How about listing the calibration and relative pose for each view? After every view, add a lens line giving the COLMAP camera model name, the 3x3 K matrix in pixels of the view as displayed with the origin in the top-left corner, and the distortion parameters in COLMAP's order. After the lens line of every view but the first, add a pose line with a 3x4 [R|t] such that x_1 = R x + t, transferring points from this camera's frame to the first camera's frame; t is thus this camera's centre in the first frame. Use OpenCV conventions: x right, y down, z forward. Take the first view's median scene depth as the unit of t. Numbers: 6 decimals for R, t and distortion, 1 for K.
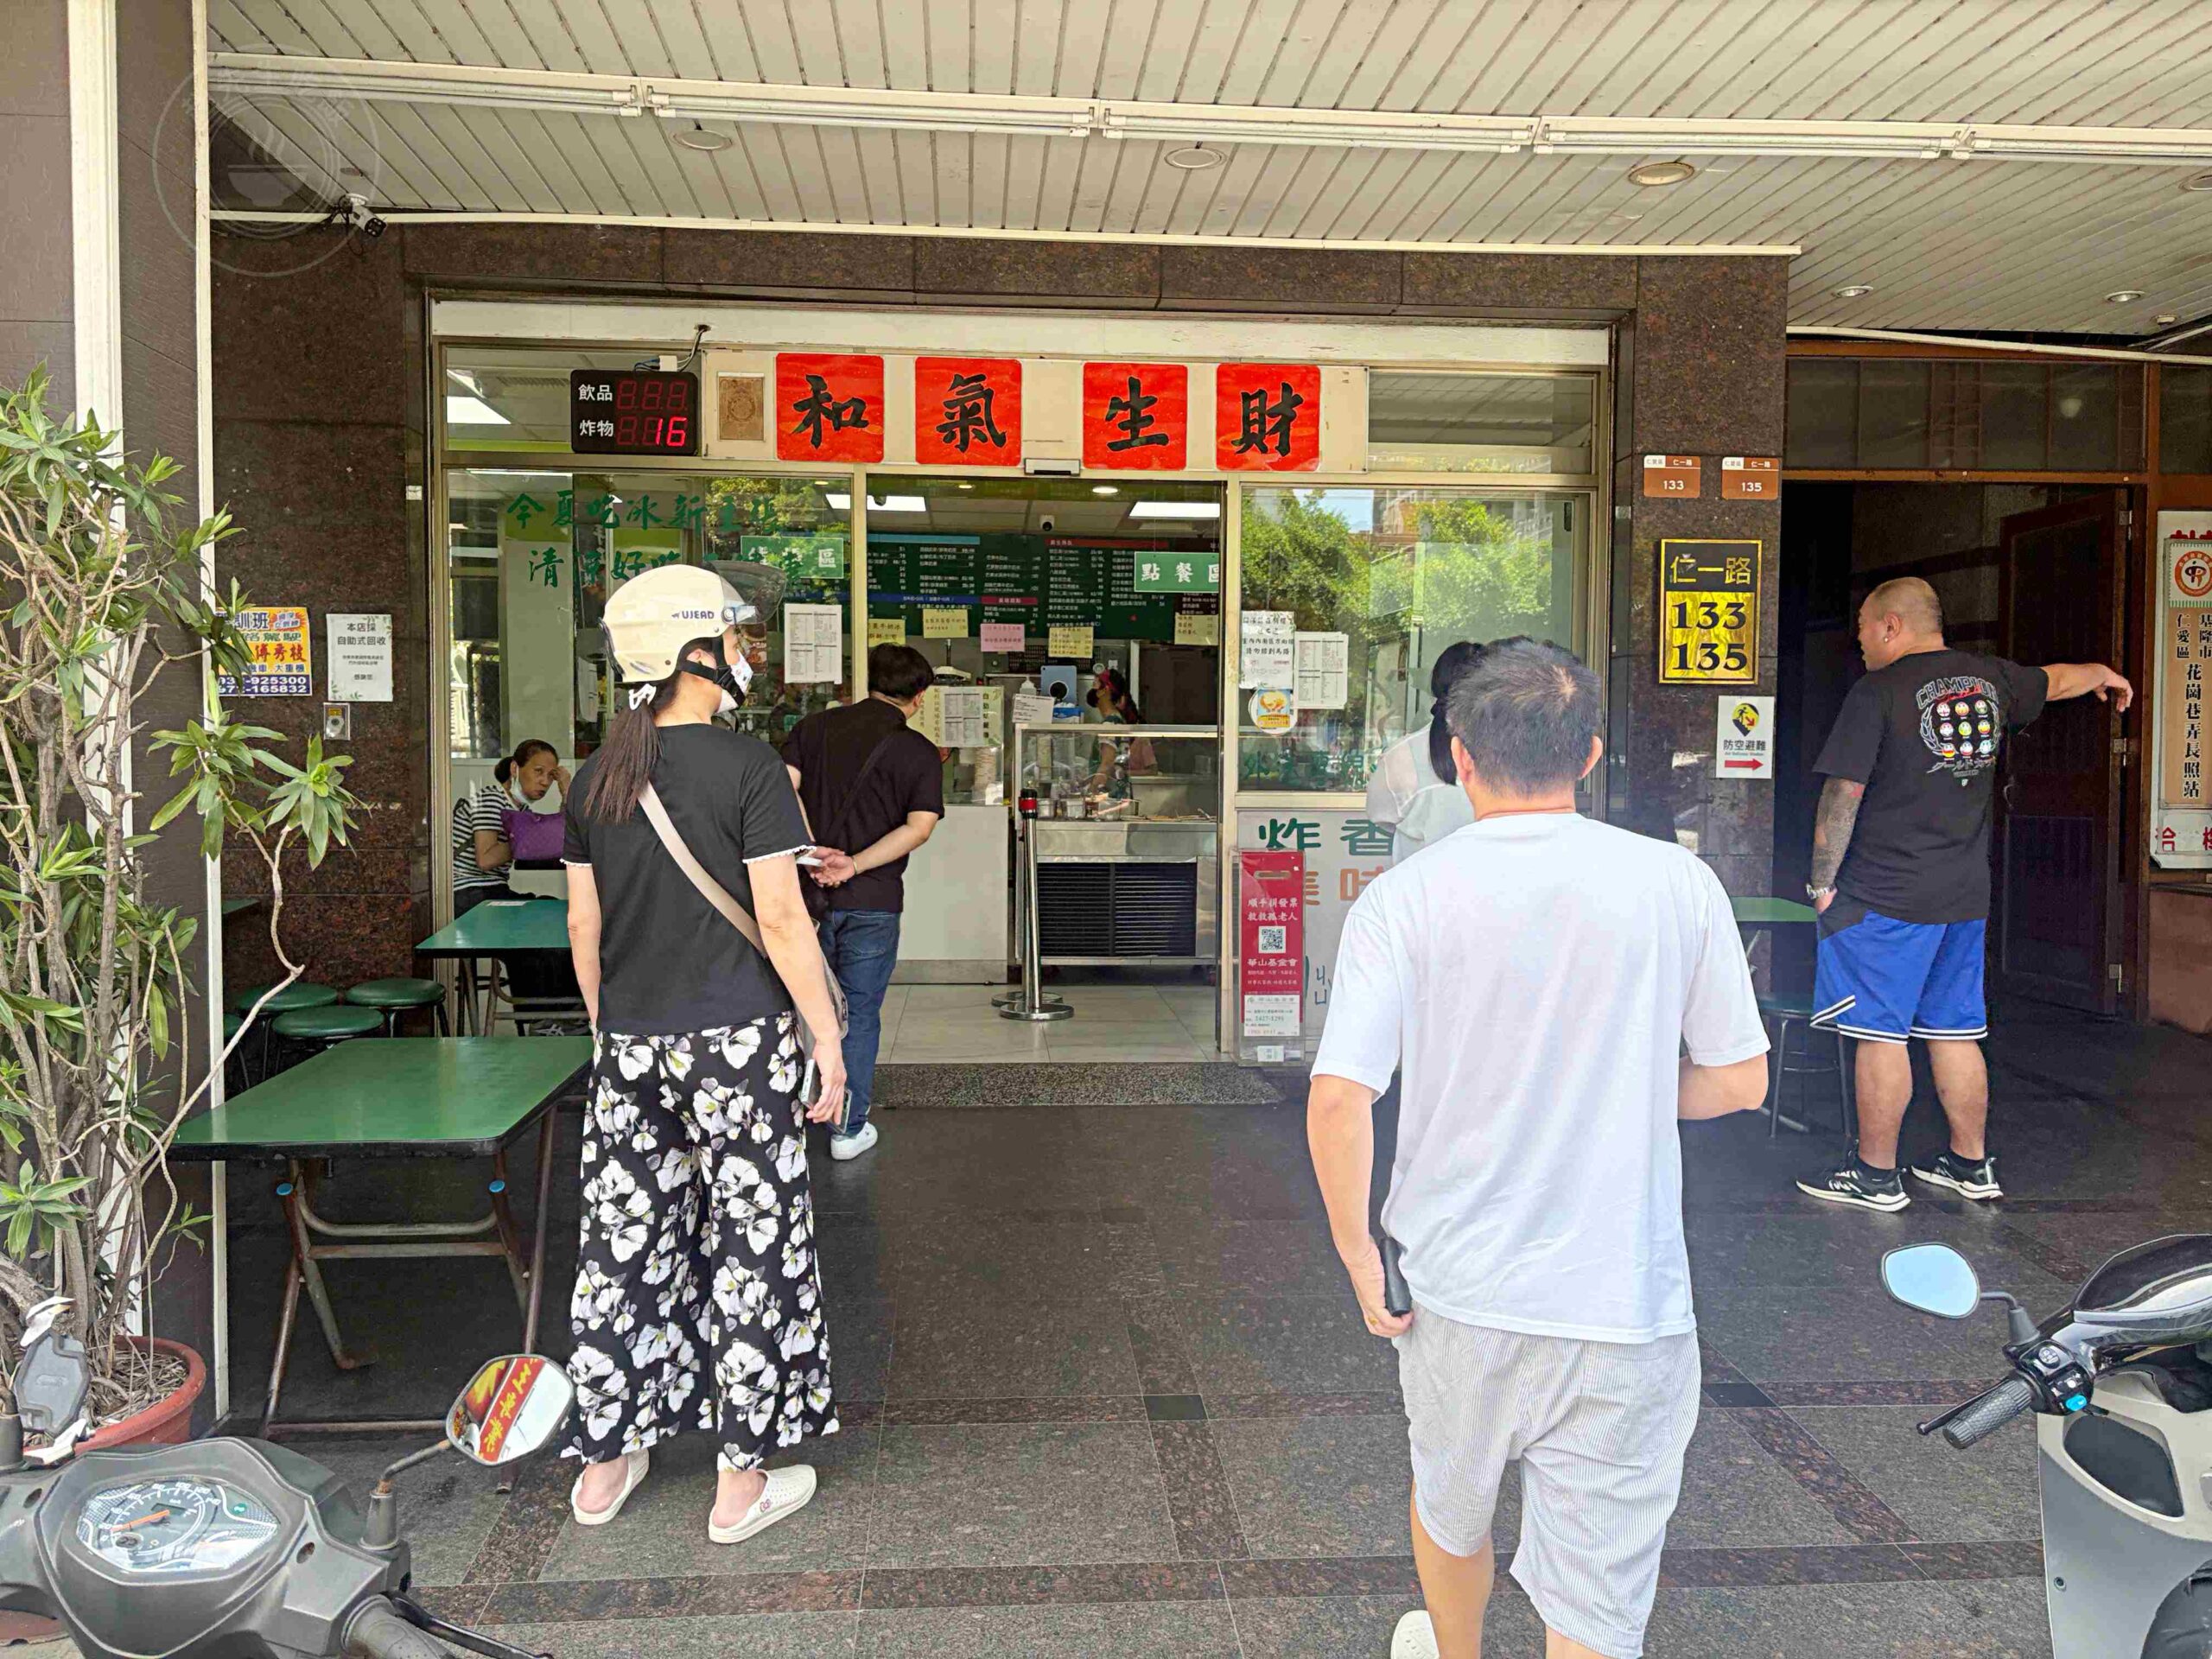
lens RADIAL K [[1689.2, 0, 1102.7], [0, 1689.2, 828.7], [0, 0, 1]] dist [-0.001770, -0.001730]
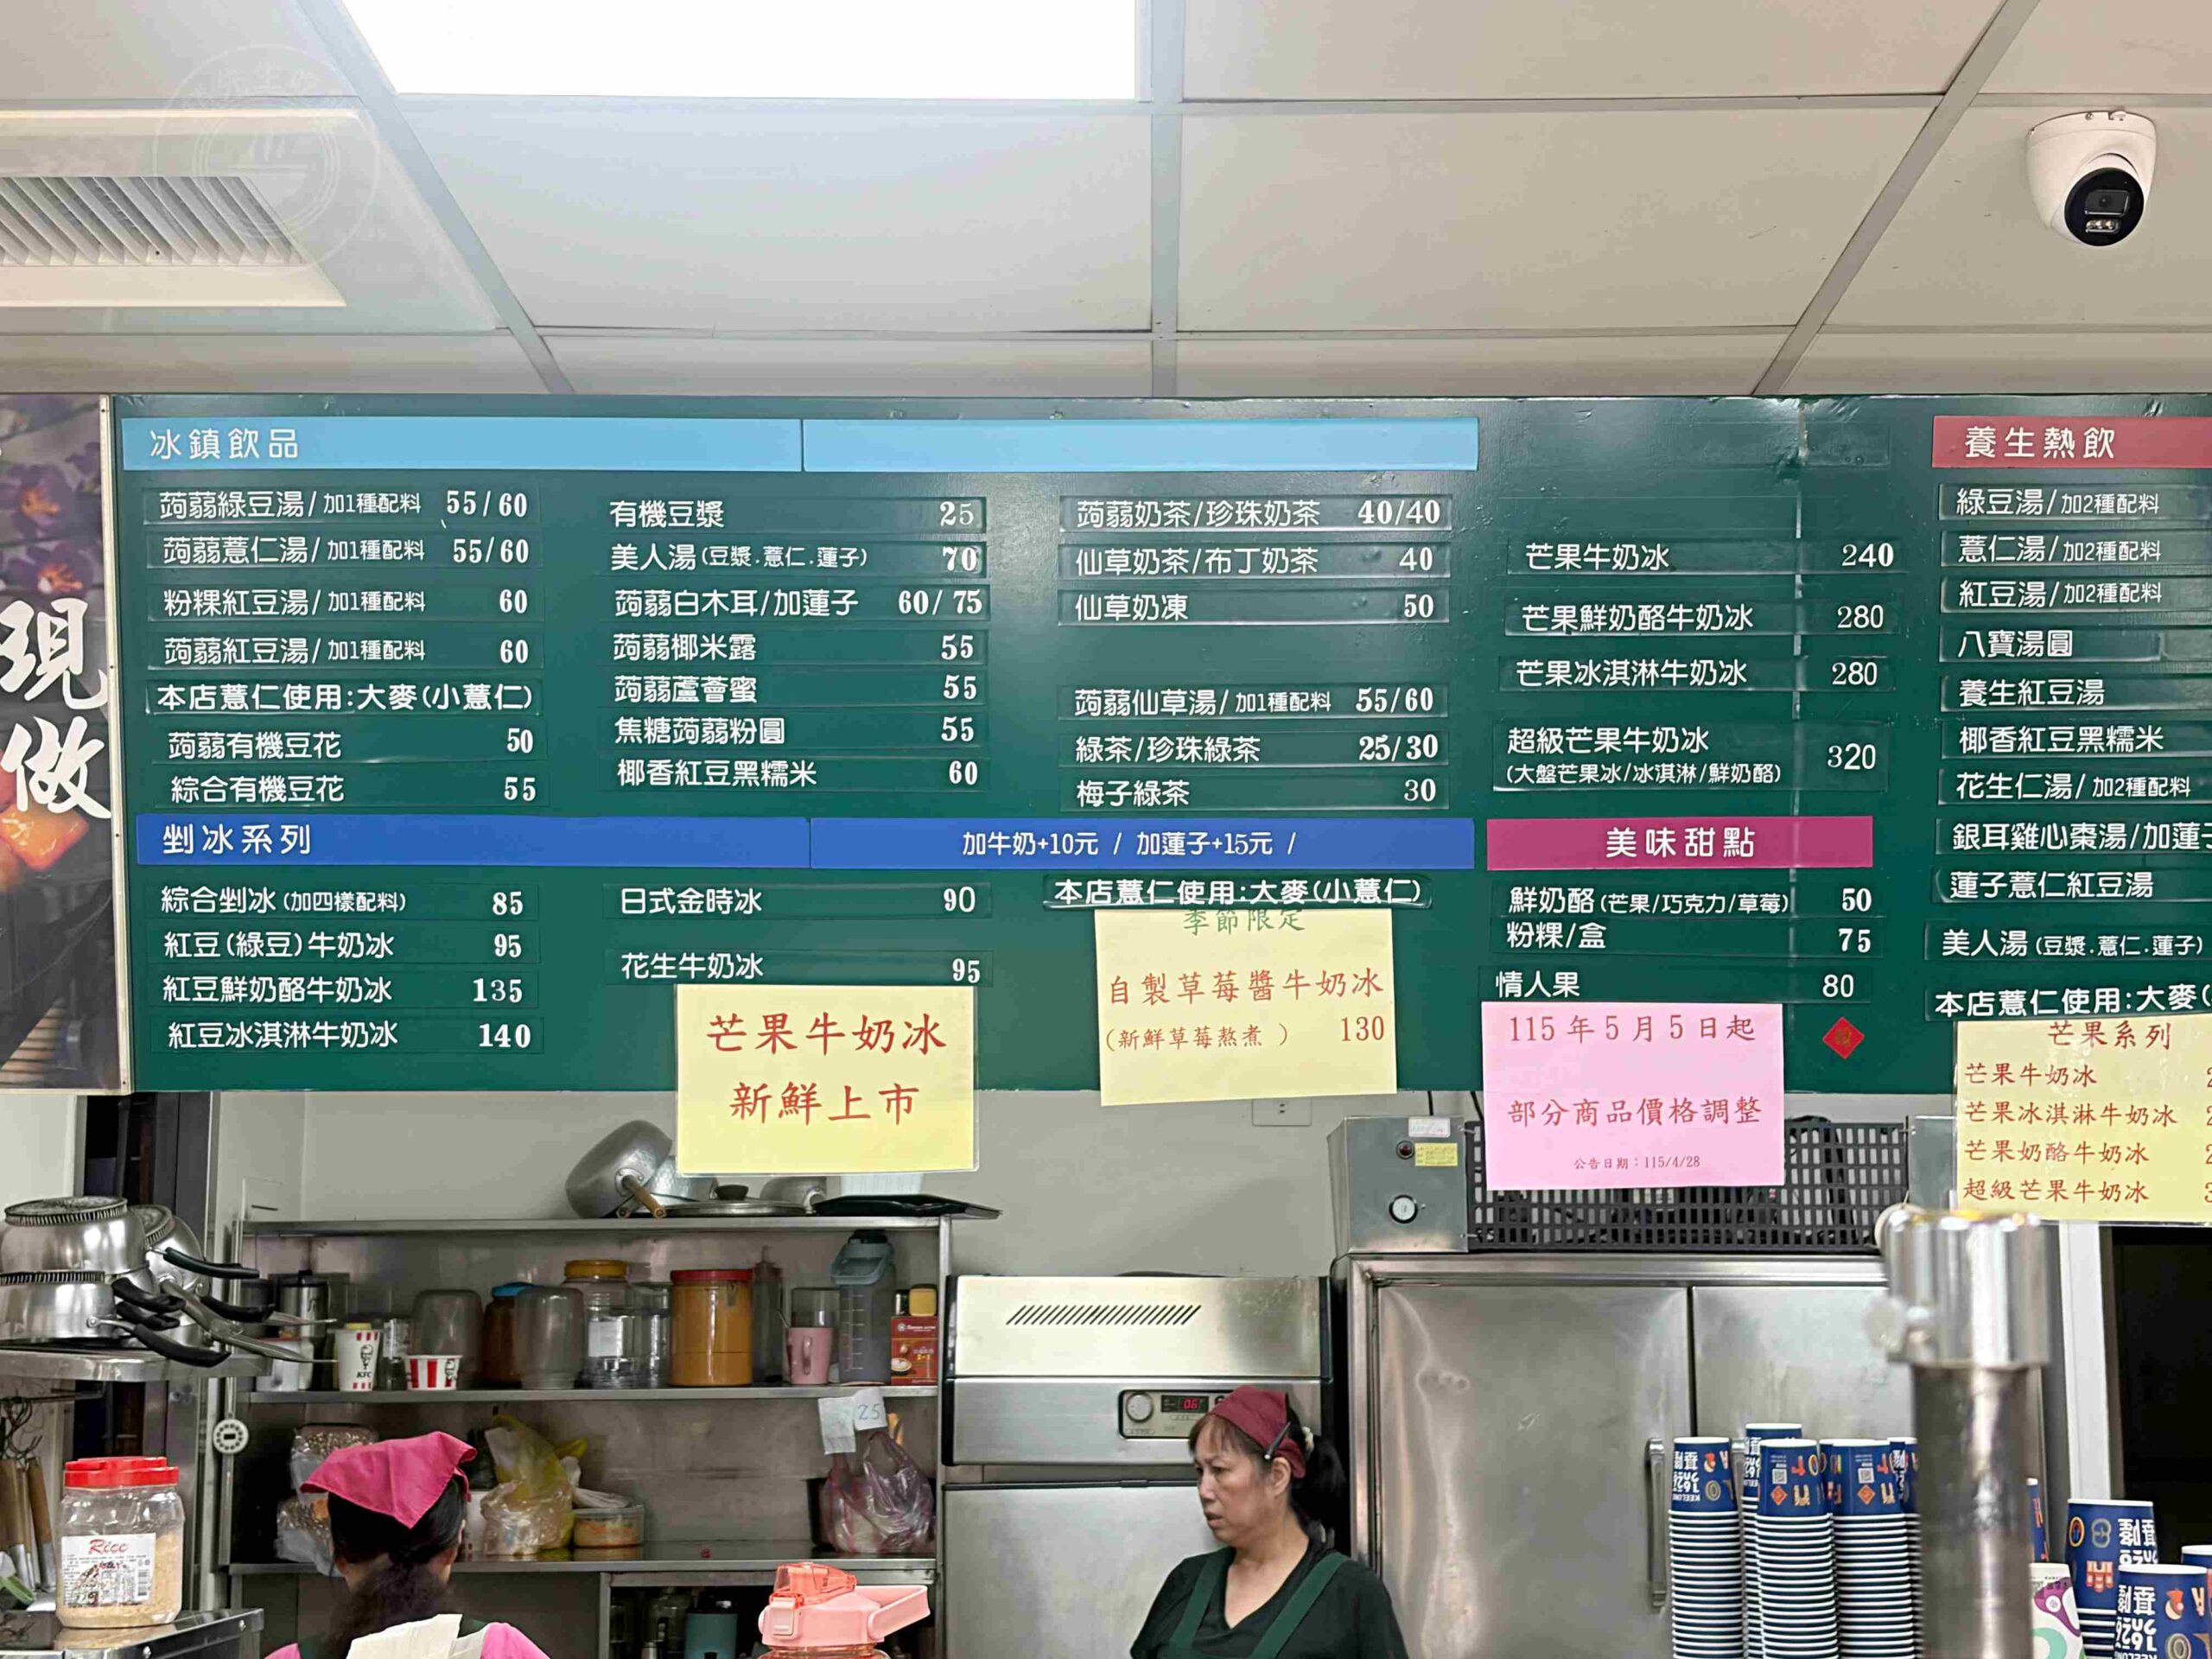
lens RADIAL K [[3436.1, 0, 1107.8], [0, 3436.1, 822.4], [0, 0, 1]] dist [-0.026006, 0.000000]
pose [[0.996379, -0.021877, -0.082160, -0.080056], [0.006372, 0.982824, -0.184435, -0.081796], [0.084784, 0.183244, 0.979405, 0.701089]]
